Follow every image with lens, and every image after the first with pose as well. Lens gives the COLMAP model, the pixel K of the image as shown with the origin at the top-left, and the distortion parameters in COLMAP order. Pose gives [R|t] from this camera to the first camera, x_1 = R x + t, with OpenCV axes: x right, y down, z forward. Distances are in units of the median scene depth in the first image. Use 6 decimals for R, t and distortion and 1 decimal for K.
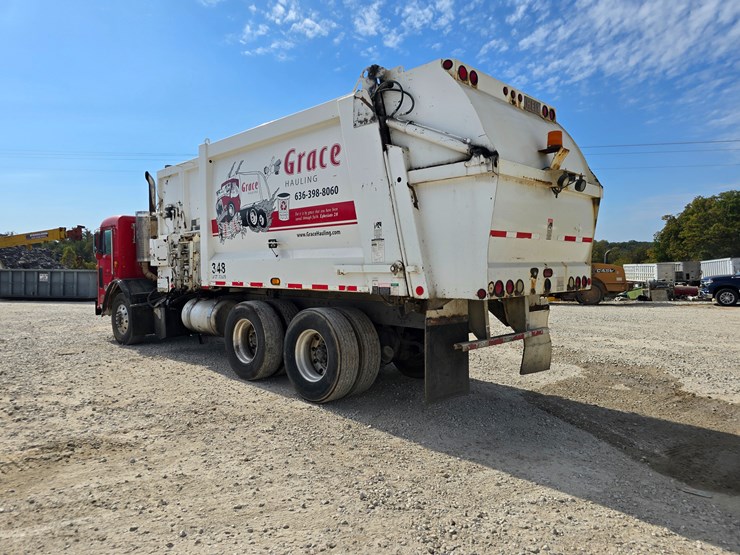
lens RADIAL K [[504.4, 0, 360.4], [0, 504.4, 276.5], [0, 0, 1]] dist [0.044208, -0.034274]
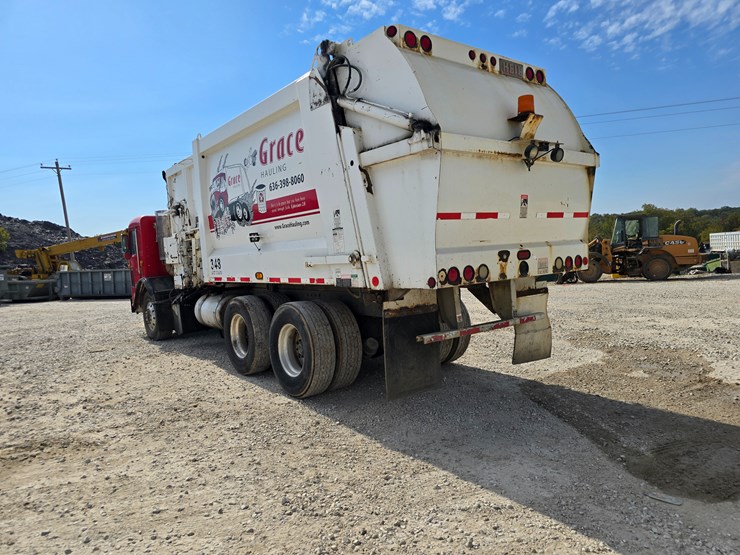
lens RADIAL K [[503.4, 0, 367.0], [0, 503.4, 288.5], [0, 0, 1]] dist [0.043775, -0.031290]
pose [[0.991398, -0.041099, -0.124259, 0.173952], [0.047582, 0.997632, 0.049664, -0.004609], [0.121923, -0.055149, 0.991006, 0.054561]]
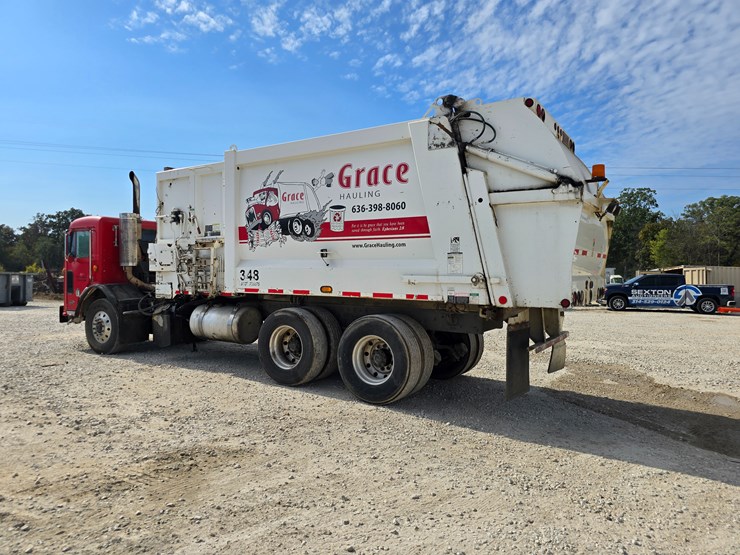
lens RADIAL K [[504.4, 0, 360.4], [0, 504.4, 276.5], [0, 0, 1]] dist [0.044208, -0.034274]
pose [[0.978898, 0.011604, 0.204022, -0.337202], [-0.009783, 0.999903, -0.009933, -0.008022], [-0.204117, 0.007727, 0.978916, -0.032990]]
